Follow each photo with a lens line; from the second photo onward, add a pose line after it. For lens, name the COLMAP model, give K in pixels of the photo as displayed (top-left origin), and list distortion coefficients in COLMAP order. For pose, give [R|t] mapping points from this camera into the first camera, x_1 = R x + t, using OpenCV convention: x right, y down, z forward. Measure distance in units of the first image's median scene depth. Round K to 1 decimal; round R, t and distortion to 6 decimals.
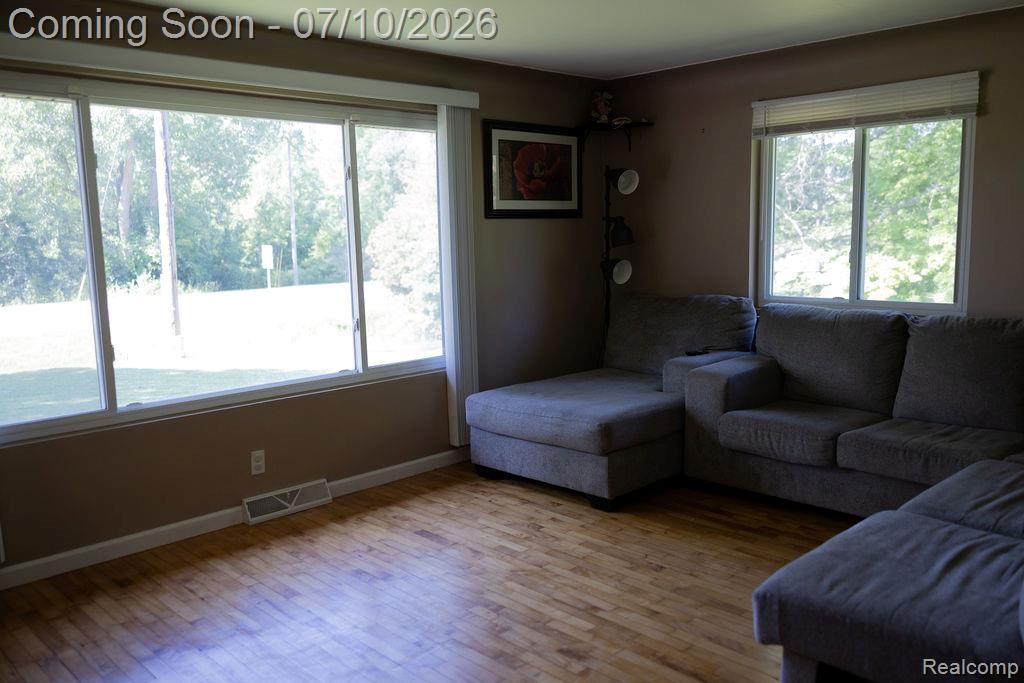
lens RADIAL K [[825.0, 0, 510.6], [0, 825.0, 342.6], [0, 0, 1]] dist [0.012169, 0.003983]
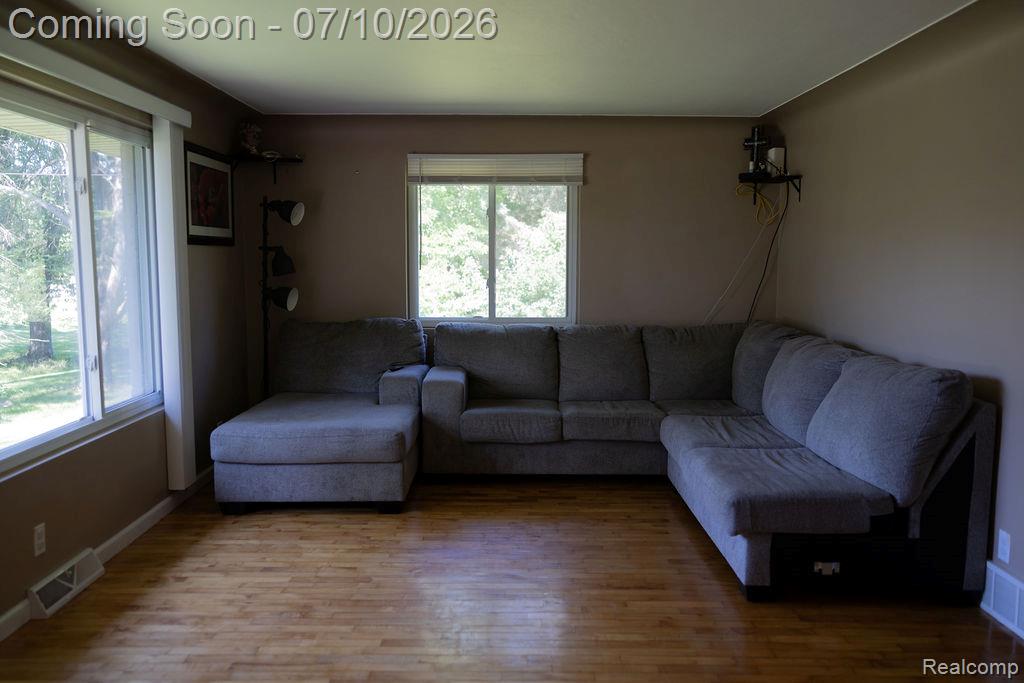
lens RADIAL K [[825.0, 0, 483.0], [0, 825.0, 339.4], [0, 0, 1]] dist [0.012169, 0.003983]
pose [[0.715491, -0.047736, 0.696989, -0.544666], [0.078797, 0.996811, -0.012619, -0.003640], [-0.694164, 0.063950, 0.716971, 0.115054]]
